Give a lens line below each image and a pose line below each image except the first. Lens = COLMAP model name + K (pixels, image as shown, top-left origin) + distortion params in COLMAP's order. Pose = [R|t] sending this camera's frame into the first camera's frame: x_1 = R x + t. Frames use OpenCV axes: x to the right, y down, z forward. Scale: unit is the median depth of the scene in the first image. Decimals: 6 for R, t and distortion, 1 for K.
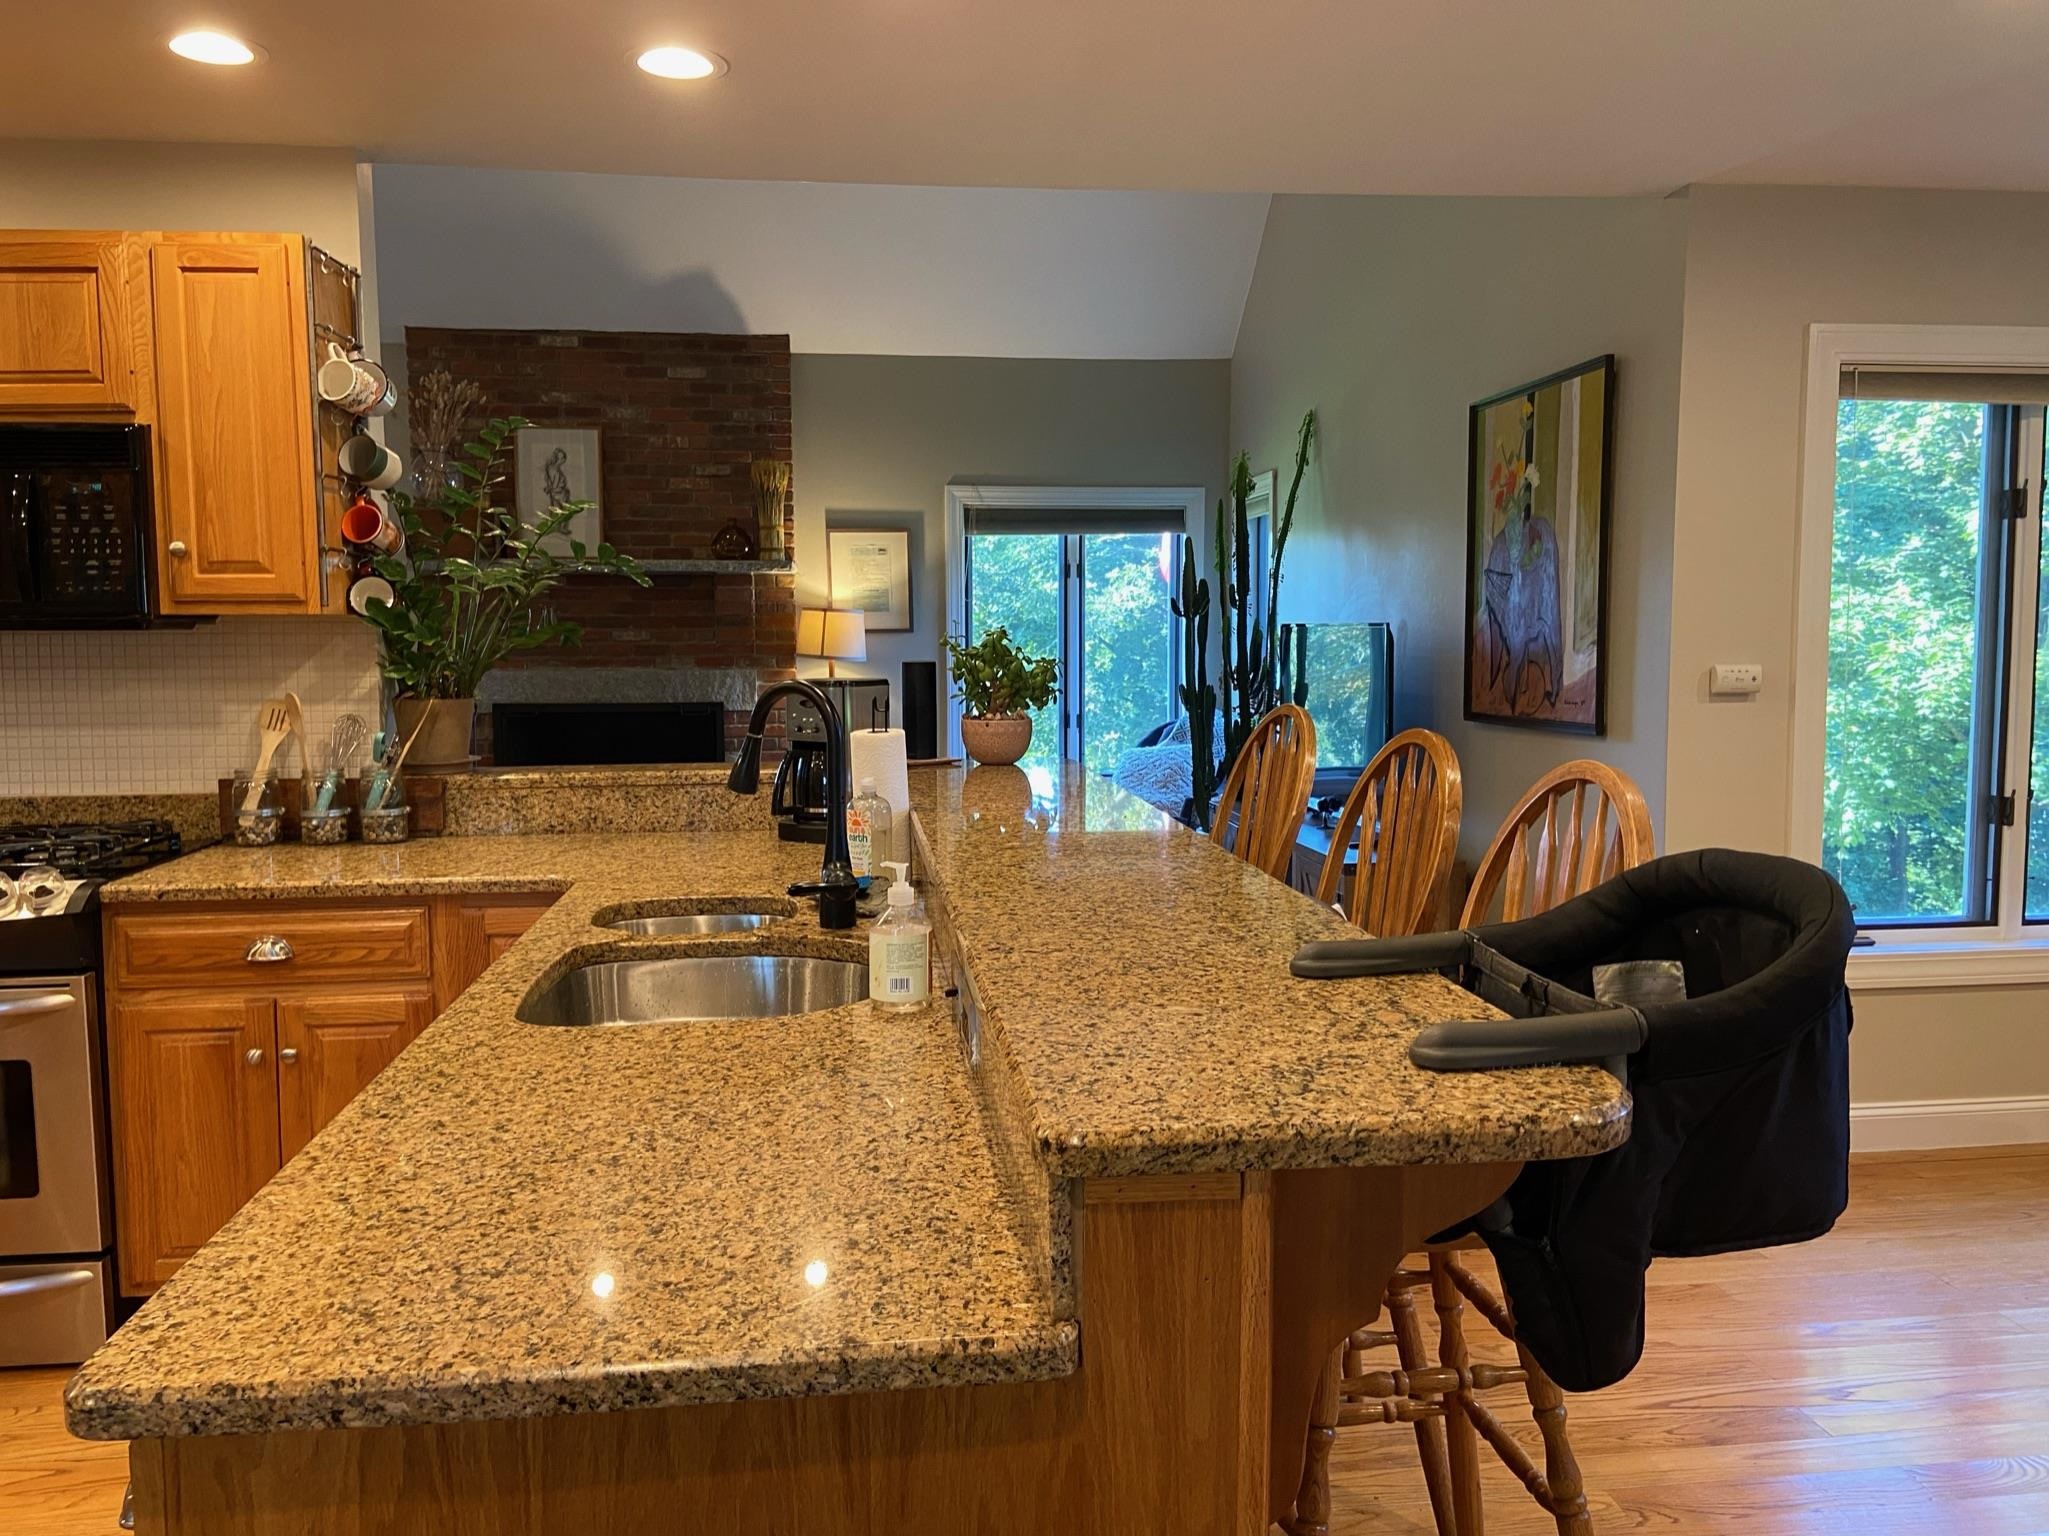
lens RADIAL K [[1567.1, 0, 1013.8], [0, 1567.1, 757.4], [0, 0, 1]] dist [0.014987, -0.017605]
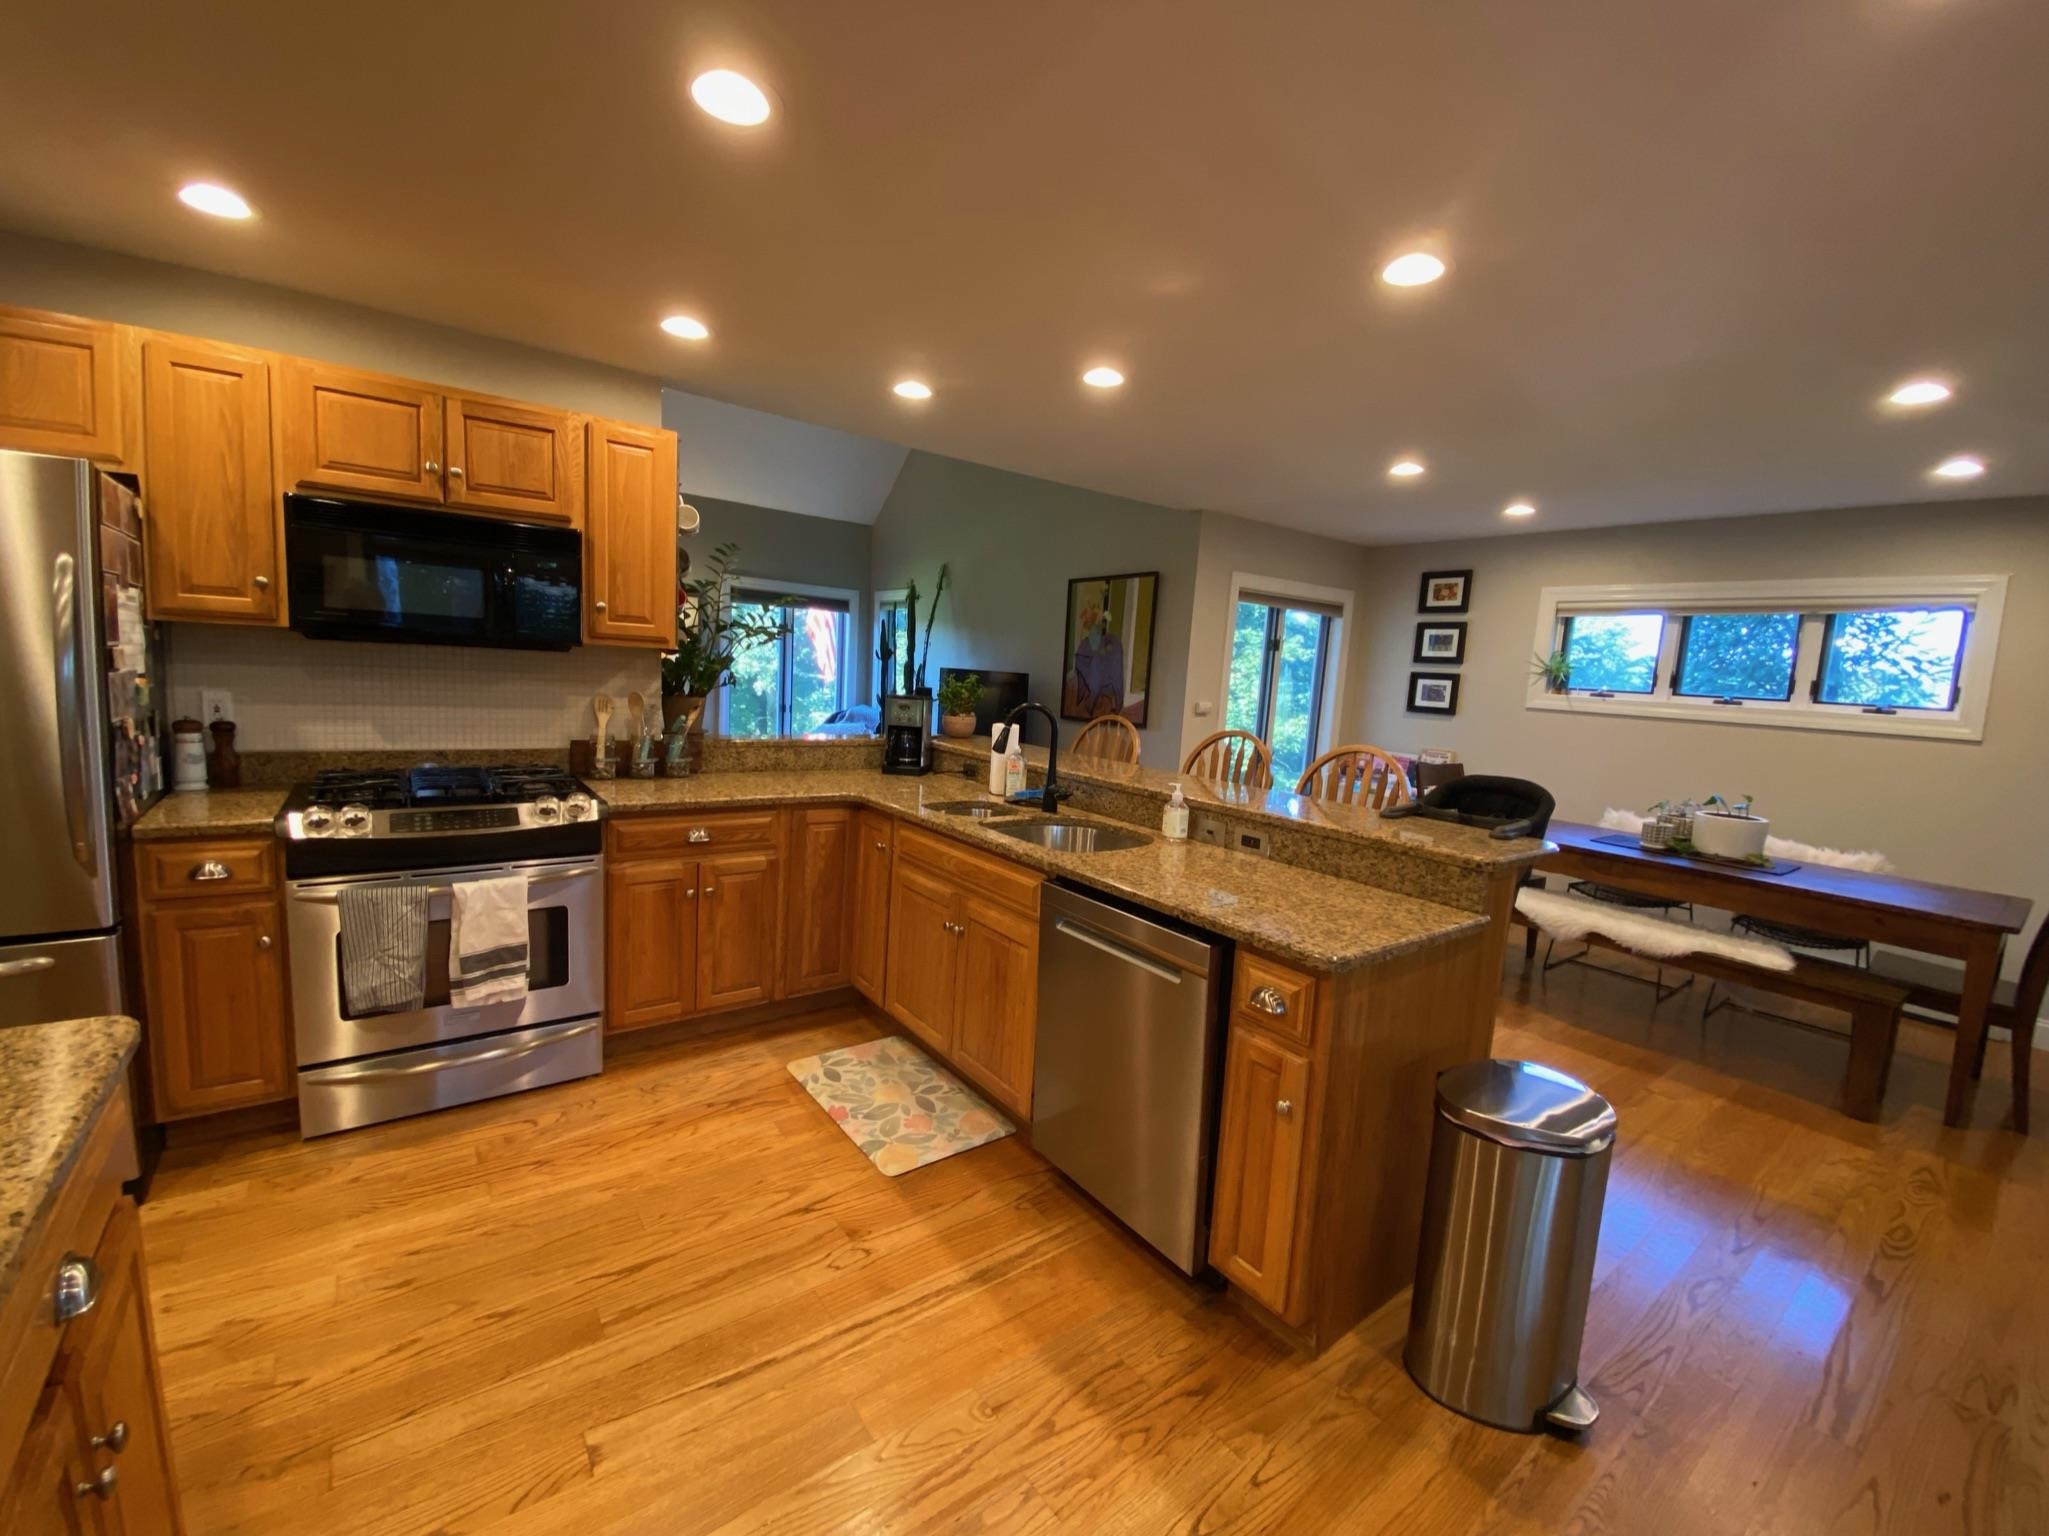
lens RADIAL K [[846.6, 0, 1019.7], [0, 846.6, 771.8], [0, 0, 1]] dist [-0.000429, -0.000379]
pose [[0.855882, -0.005628, 0.517140, -0.562794], [-0.022761, 0.998562, 0.048537, -0.007305], [-0.516669, -0.053312, 0.854524, -0.028400]]
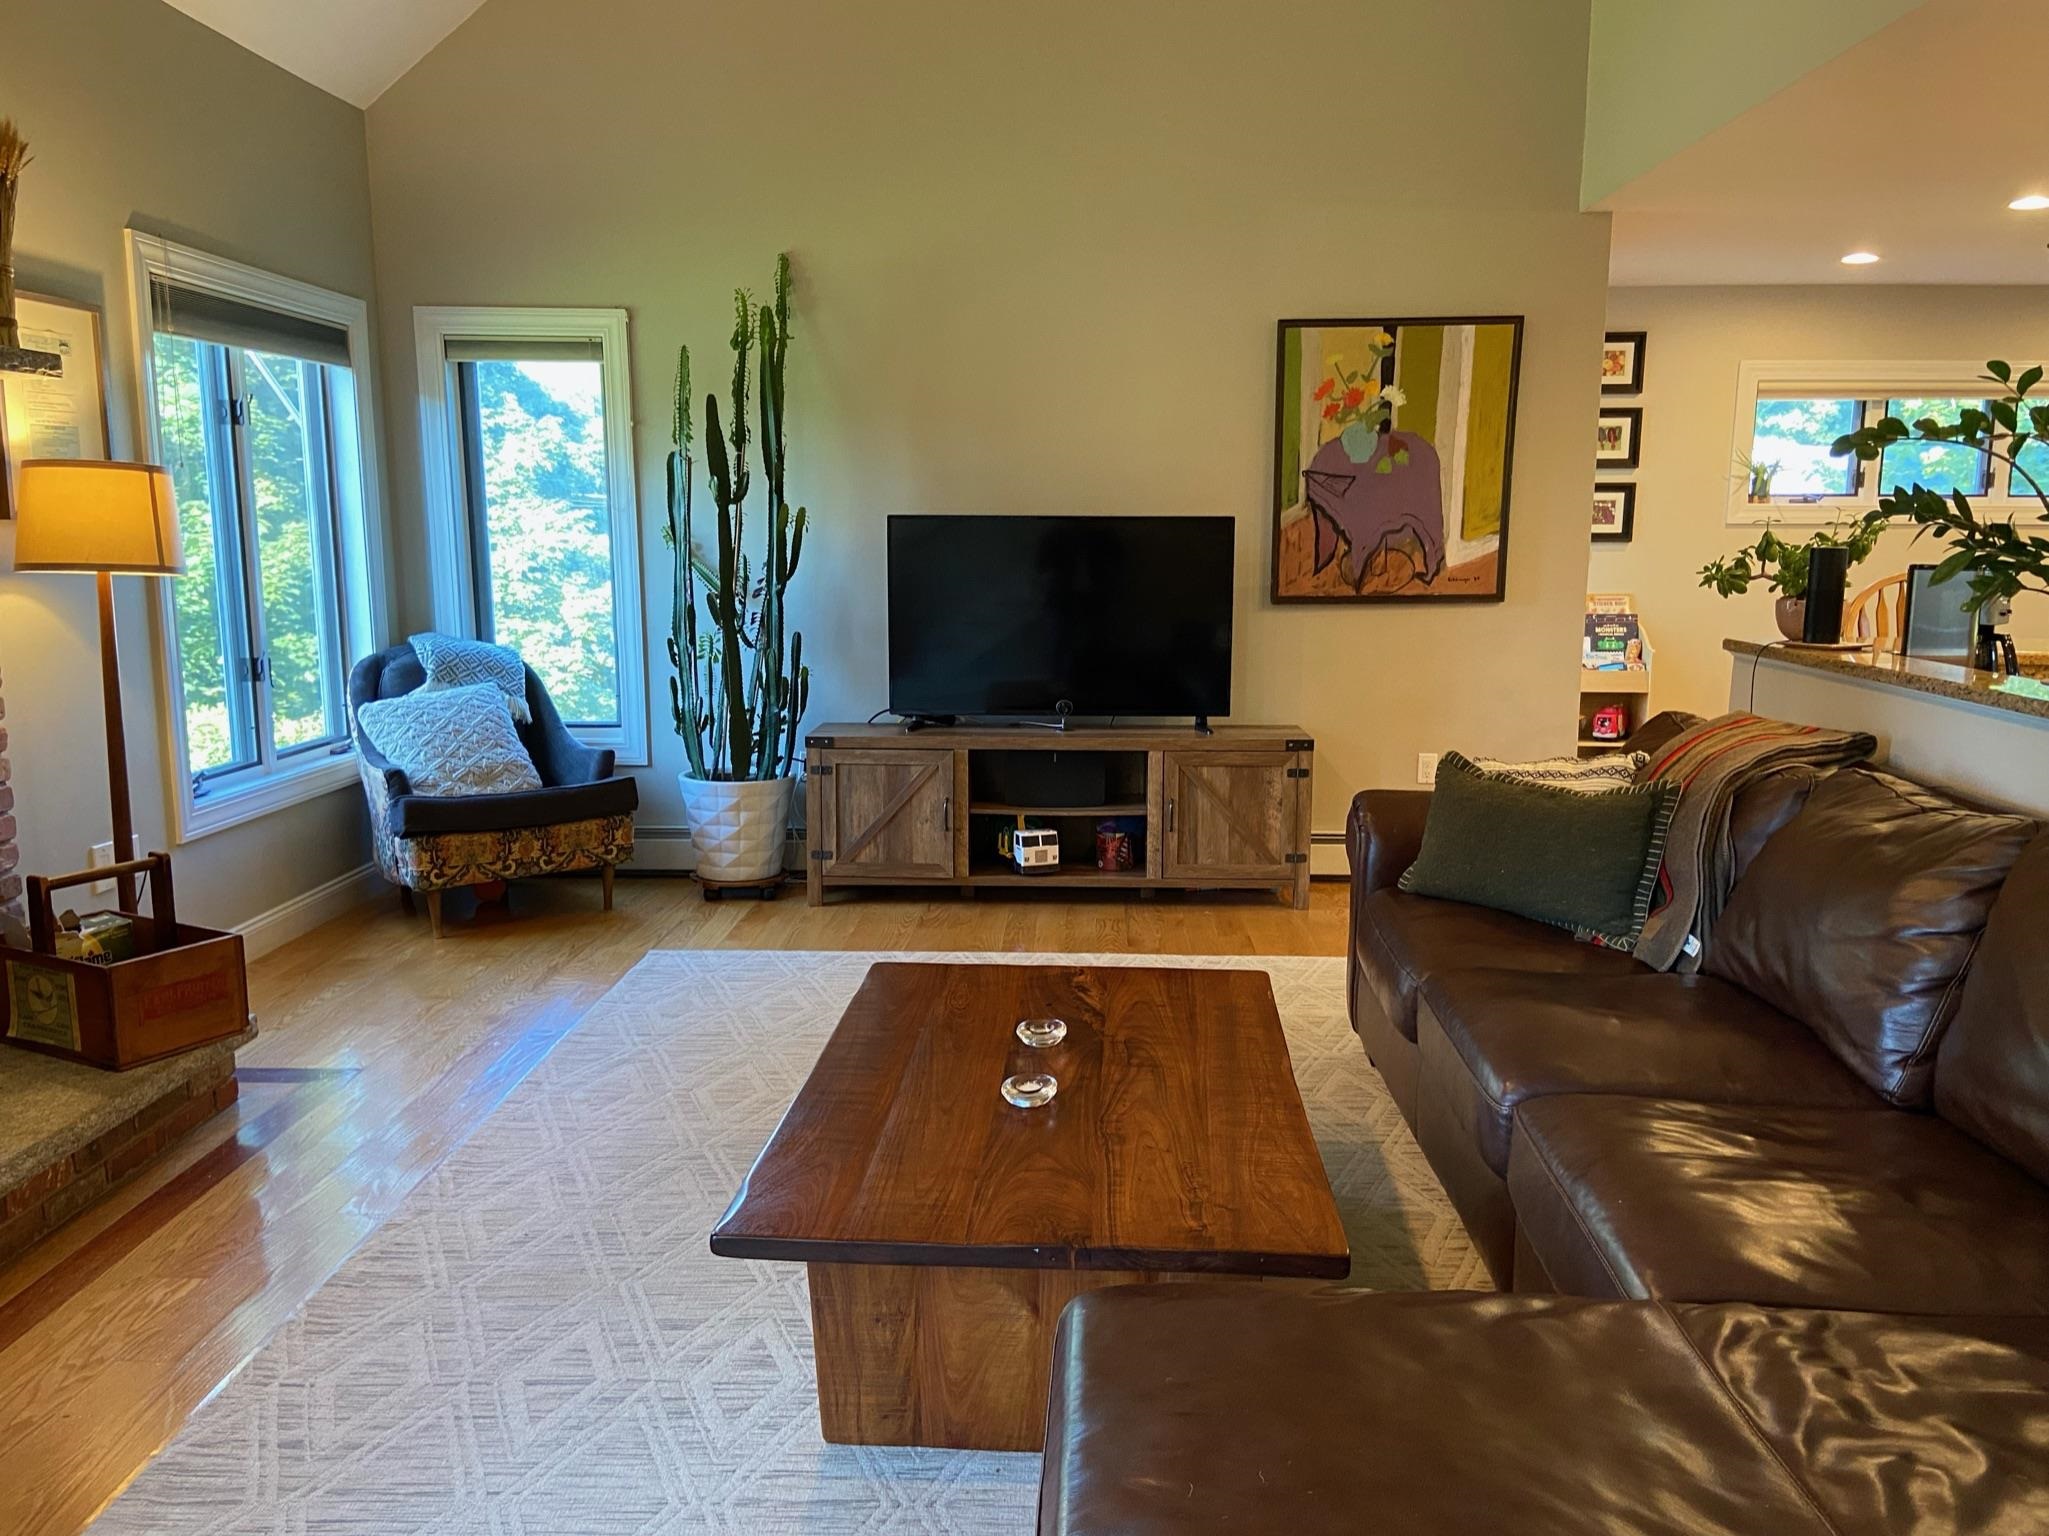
lens RADIAL K [[1567.1, 0, 1028.3], [0, 1567.1, 772.6], [0, 0, 1]] dist [0.014987, -0.017605]
pose [[0.131533, -0.149262, 0.980010, -1.228444], [0.073720, 0.987335, 0.140484, -0.106672], [-0.988567, 0.053768, 0.140871, 1.455651]]
